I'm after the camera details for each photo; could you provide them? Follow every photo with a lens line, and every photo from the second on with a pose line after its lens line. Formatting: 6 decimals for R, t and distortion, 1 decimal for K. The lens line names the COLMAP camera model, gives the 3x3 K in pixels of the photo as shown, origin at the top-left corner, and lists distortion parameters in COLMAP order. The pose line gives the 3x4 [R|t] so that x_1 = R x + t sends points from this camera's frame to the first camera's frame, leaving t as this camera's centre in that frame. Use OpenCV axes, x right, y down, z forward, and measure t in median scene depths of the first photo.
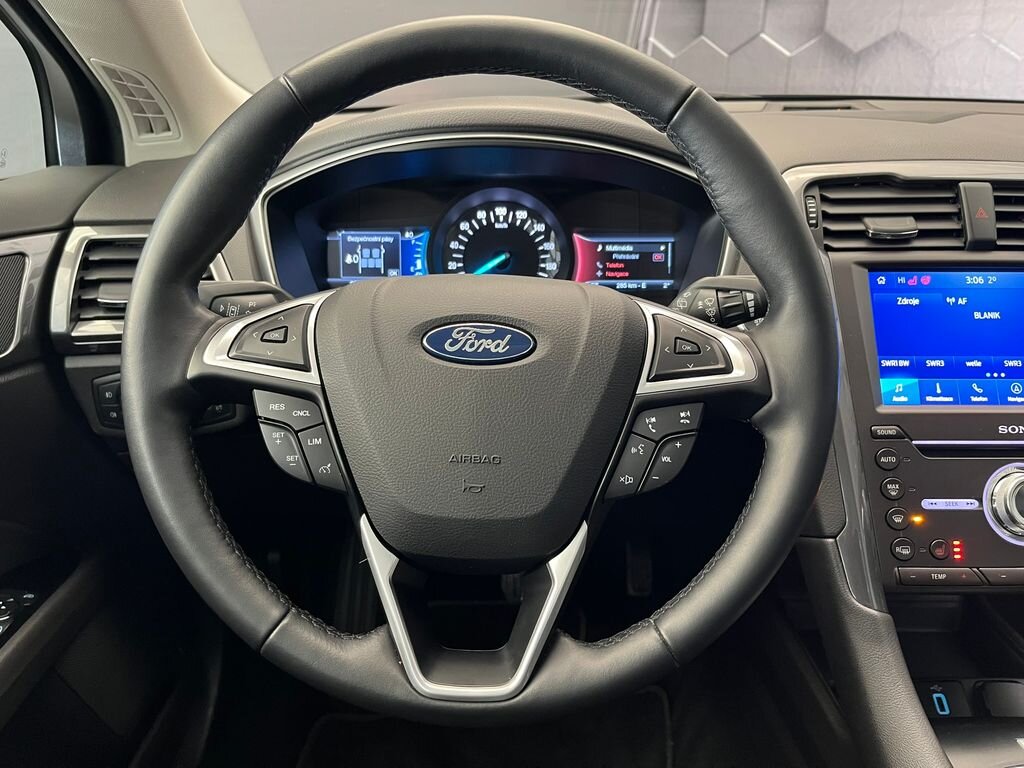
lens RADIAL K [[777.0, 0, 512.0], [0, 777.0, 384.0], [0, 0, 1]] dist [-0.000686, -0.005065]
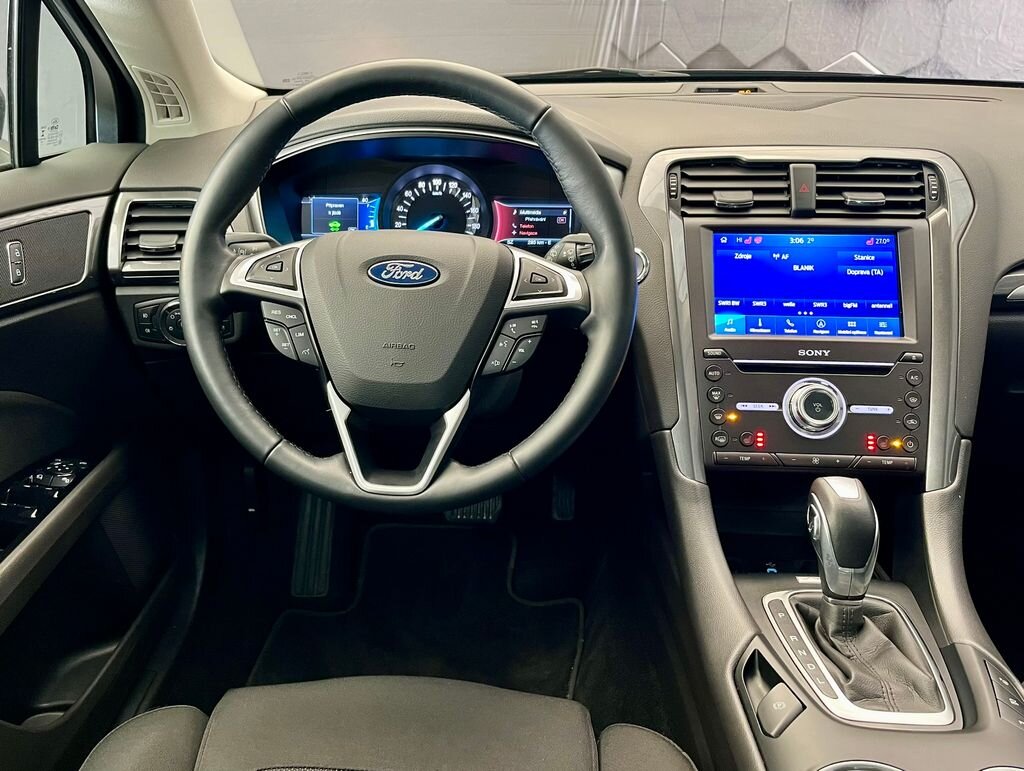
lens RADIAL K [[798.7, 0, 423.5], [0, 798.7, 383.3], [0, 0, 1]] dist [0.009162, -0.016898]
pose [[0.997736, 0.024756, -0.062538, 0.099105], [-0.022107, 0.998843, 0.042703, 0.094568], [0.063522, -0.041224, 0.997129, -0.588326]]
